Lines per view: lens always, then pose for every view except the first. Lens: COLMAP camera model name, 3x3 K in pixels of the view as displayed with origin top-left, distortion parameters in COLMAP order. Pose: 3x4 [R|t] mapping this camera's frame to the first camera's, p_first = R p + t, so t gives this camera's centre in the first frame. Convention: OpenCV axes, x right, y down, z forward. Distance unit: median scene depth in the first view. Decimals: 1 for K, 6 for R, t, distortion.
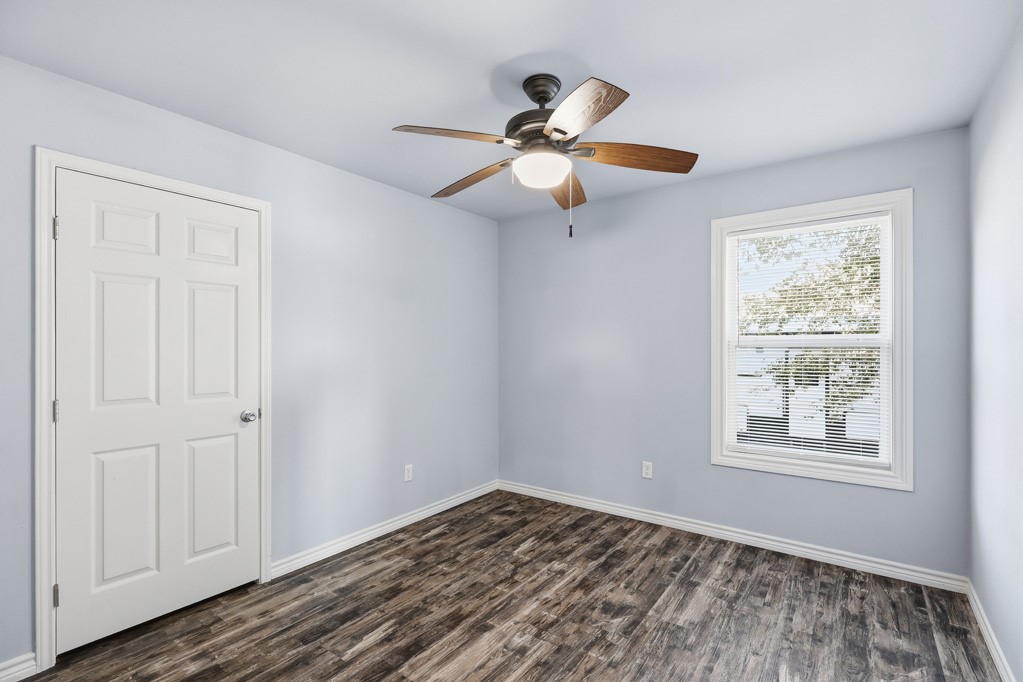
lens RADIAL K [[471.4, 0, 510.7], [0, 471.4, 343.3], [0, 0, 1]] dist [0.000429, -0.000141]
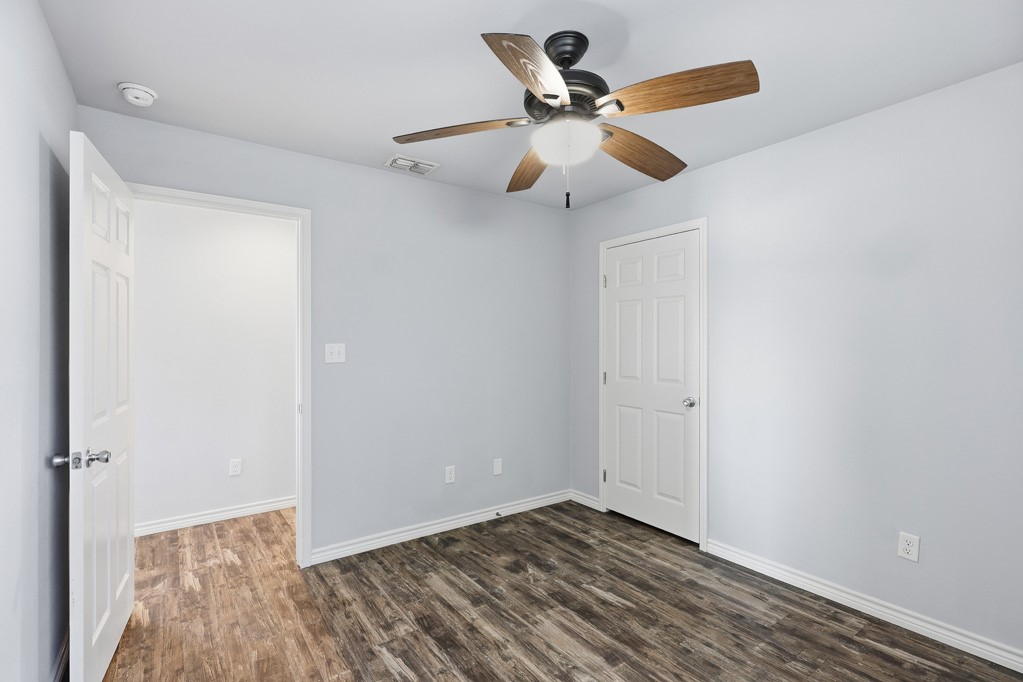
lens RADIAL K [[477.2, 0, 511.5], [0, 477.2, 341.0], [0, 0, 1]] dist [0.000741, 0.000193]
pose [[-0.305286, -0.001199, -0.952260, 0.791825], [0.009491, 0.999946, -0.004301, -0.001579], [0.952213, -0.010351, -0.305258, 0.999887]]
